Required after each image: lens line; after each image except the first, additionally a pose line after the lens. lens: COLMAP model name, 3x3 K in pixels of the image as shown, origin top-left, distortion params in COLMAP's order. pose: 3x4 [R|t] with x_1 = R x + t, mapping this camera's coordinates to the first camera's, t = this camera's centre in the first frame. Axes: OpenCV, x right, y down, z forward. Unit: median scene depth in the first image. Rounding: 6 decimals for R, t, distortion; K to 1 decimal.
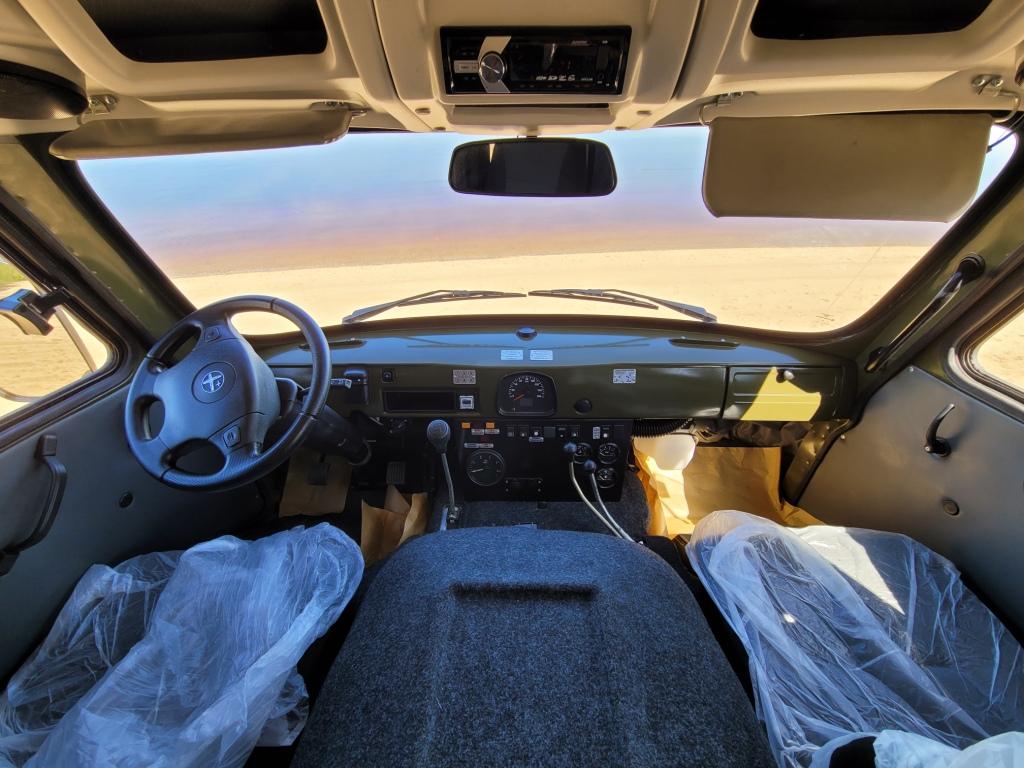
lens RADIAL K [[416.1, 0, 506.8], [0, 416.1, 383.5], [0, 0, 1]] dist [-0.008095, 0.001109]
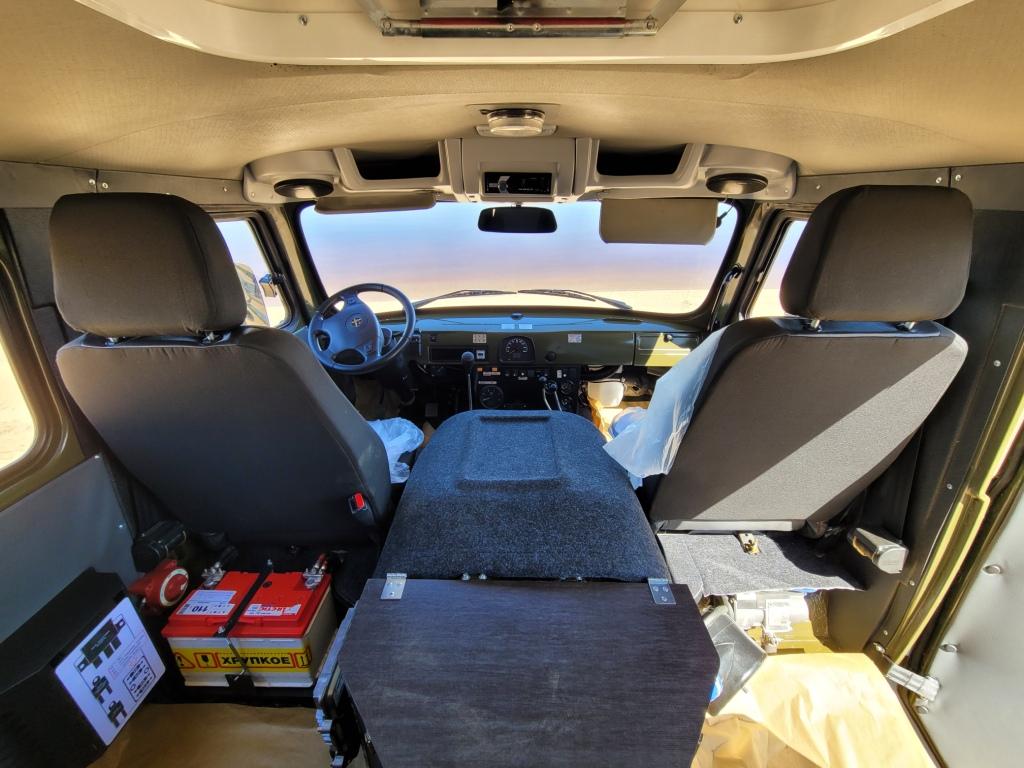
lens RADIAL K [[416.1, 0, 506.3], [0, 416.1, 385.9], [0, 0, 1]] dist [-0.008095, 0.001109]
pose [[0.999872, 0.003534, 0.015629, -0.020375], [-0.002025, 0.995424, -0.095536, 0.337291], [-0.015895, 0.095492, 0.995303, -0.660556]]
